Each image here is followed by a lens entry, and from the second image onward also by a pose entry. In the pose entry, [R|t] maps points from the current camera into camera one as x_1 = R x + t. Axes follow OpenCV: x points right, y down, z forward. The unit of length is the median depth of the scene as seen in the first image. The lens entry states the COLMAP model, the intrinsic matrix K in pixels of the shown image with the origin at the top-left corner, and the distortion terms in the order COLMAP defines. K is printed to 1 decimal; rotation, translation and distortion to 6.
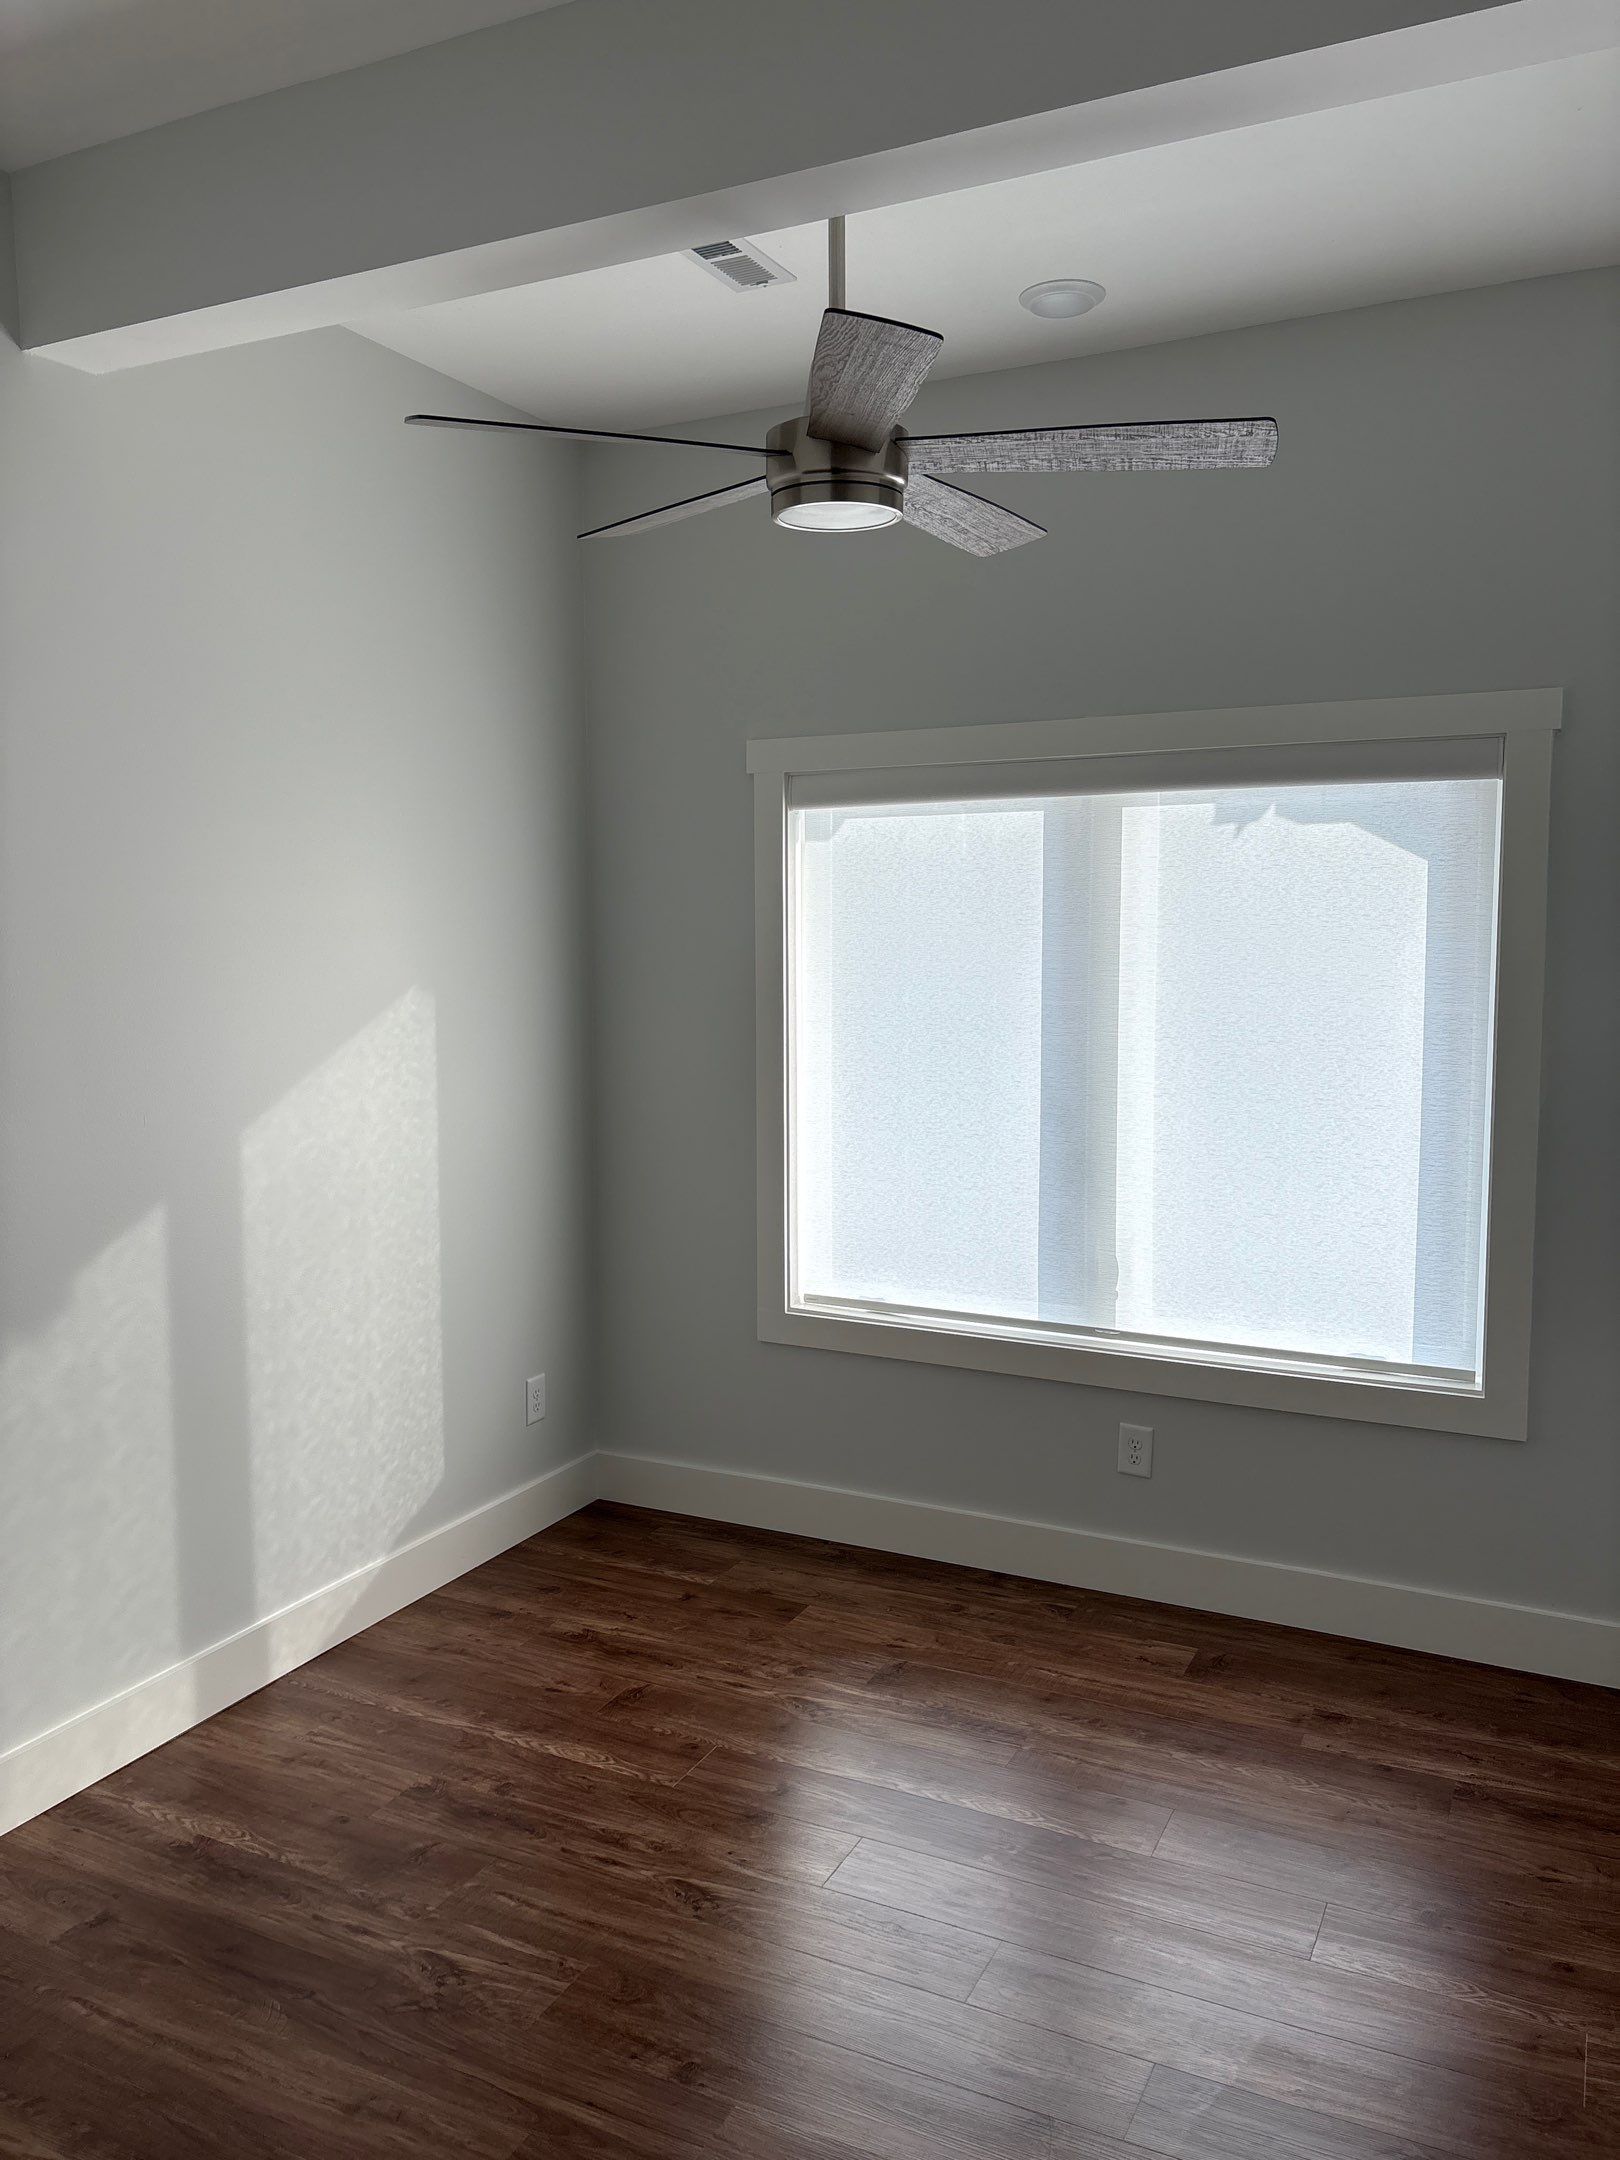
lens RADIAL K [[1632.7, 0, 803.6], [0, 1632.7, 1077.7], [0, 0, 1]] dist [0.029754, -0.041515]
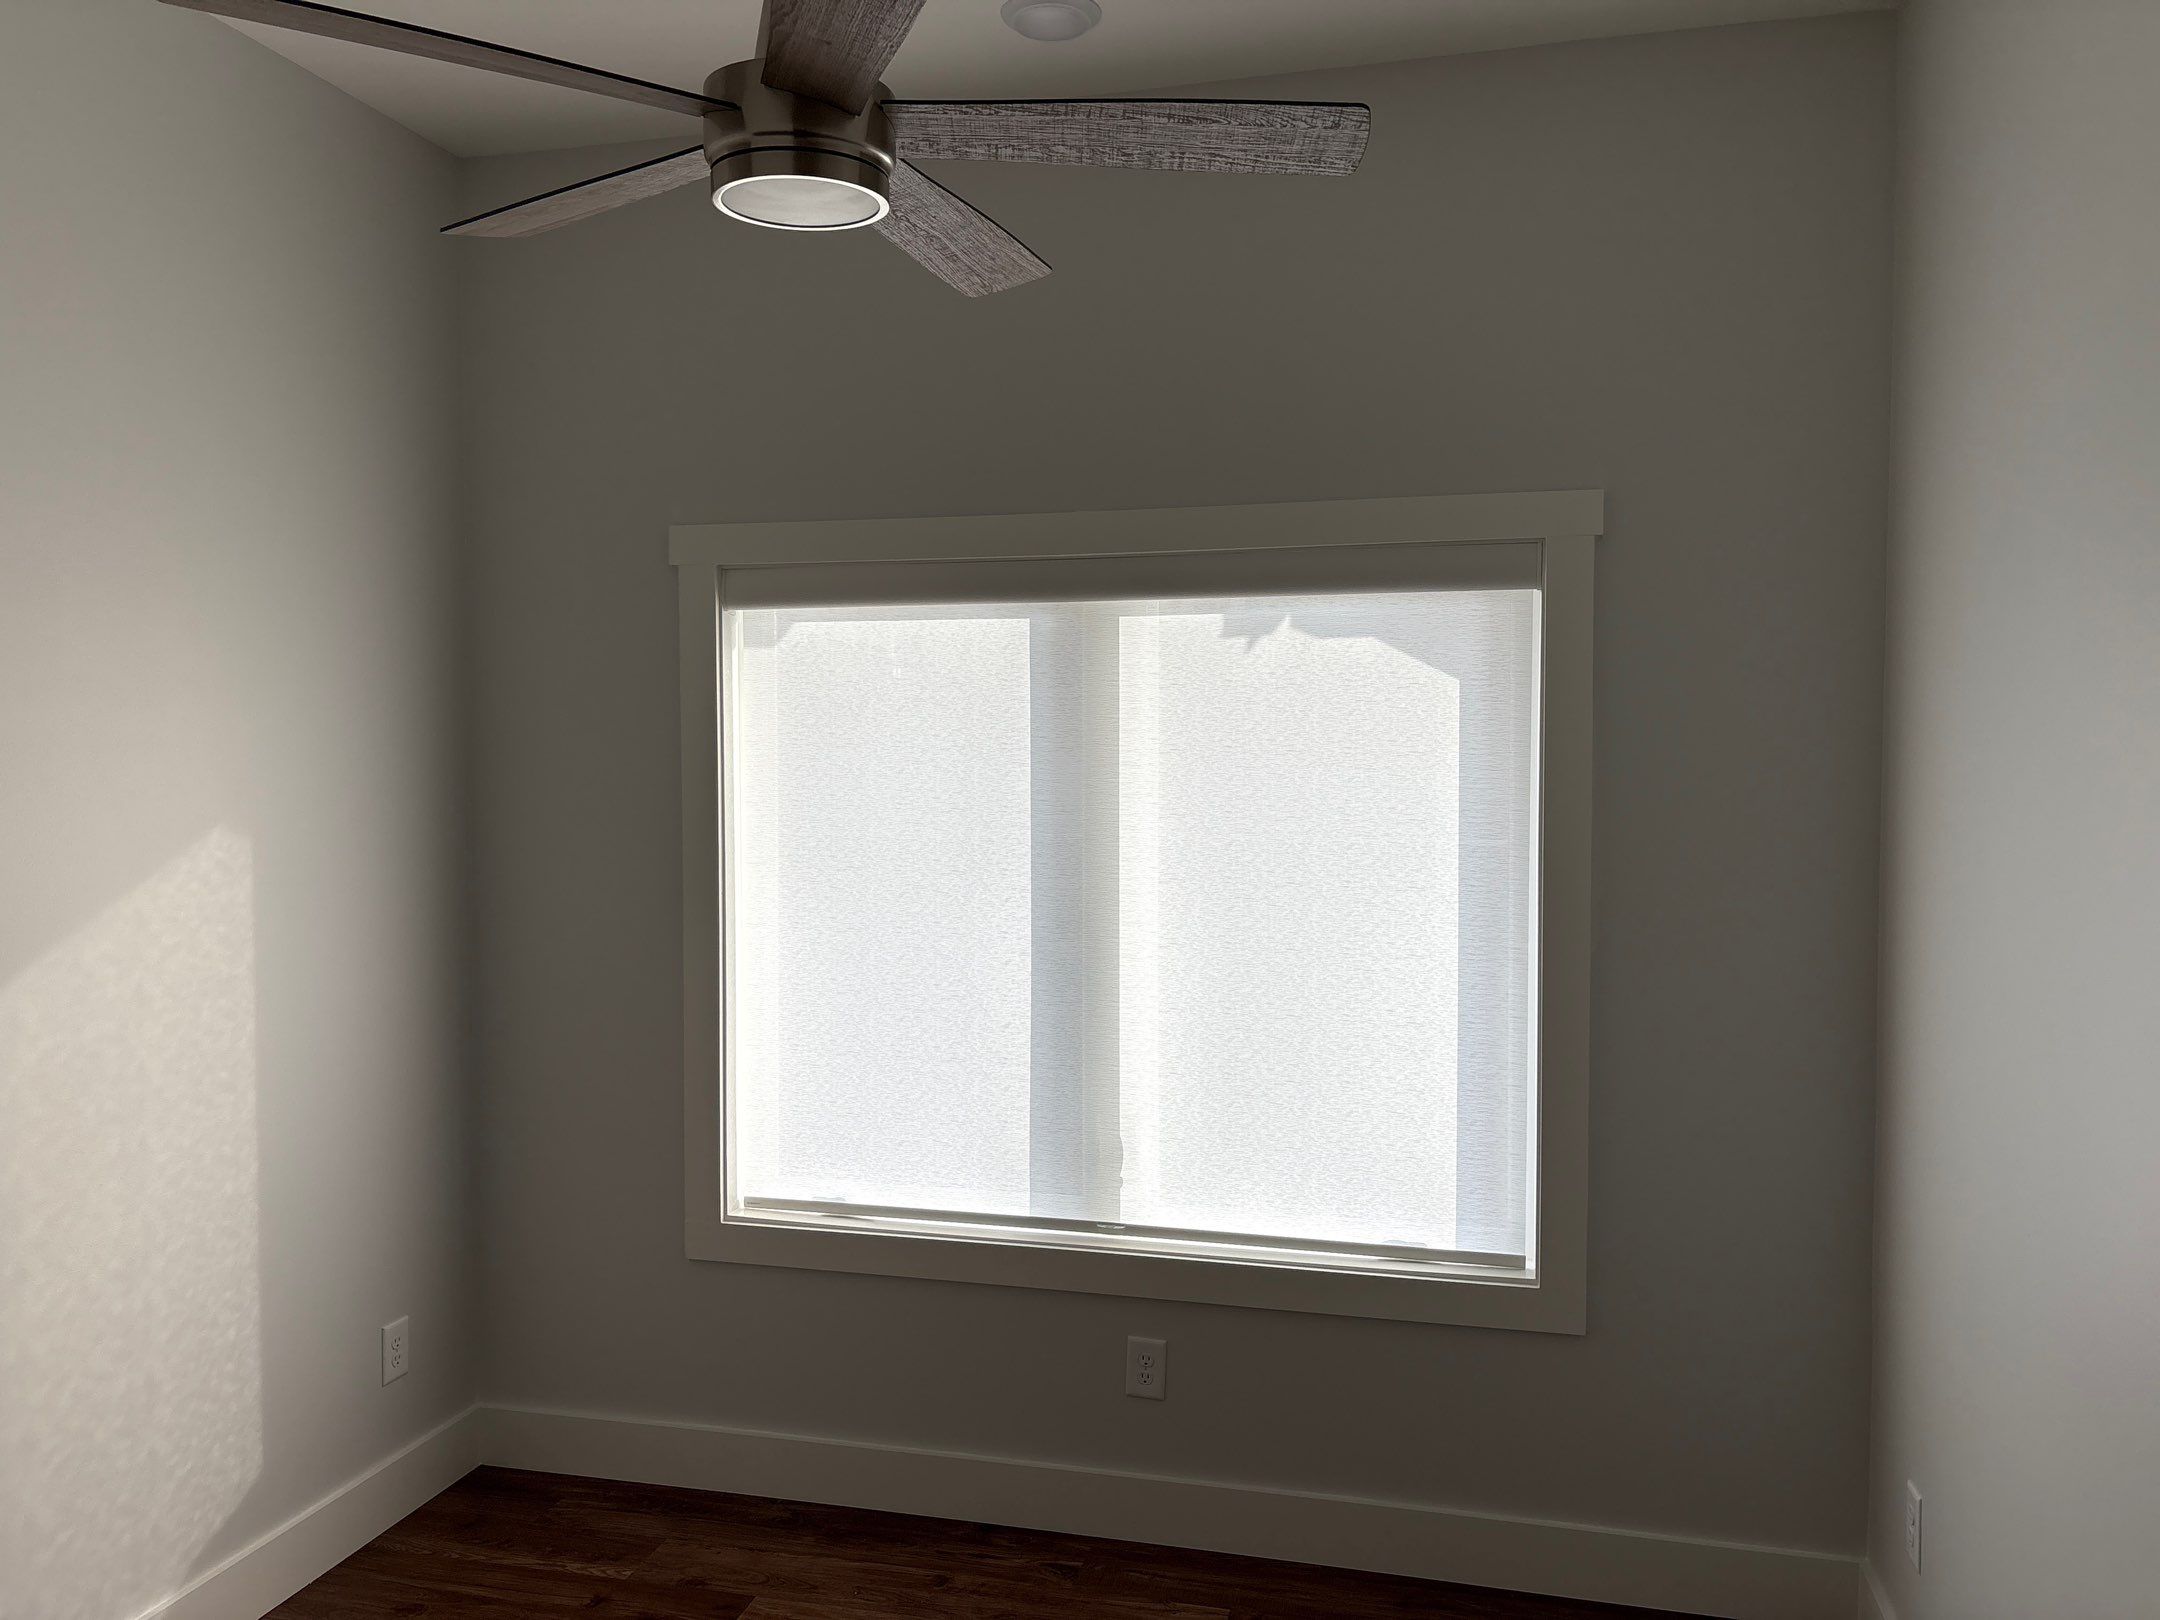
lens RADIAL K [[1632.7, 0, 1084.6], [0, 1632.7, 829.0], [0, 0, 1]] dist [0.029754, -0.041515]
pose [[0.976392, -0.005477, 0.215937, -0.010791], [0.015719, 0.998830, -0.045740, -0.013199], [-0.215433, 0.048055, 0.975335, 0.169186]]
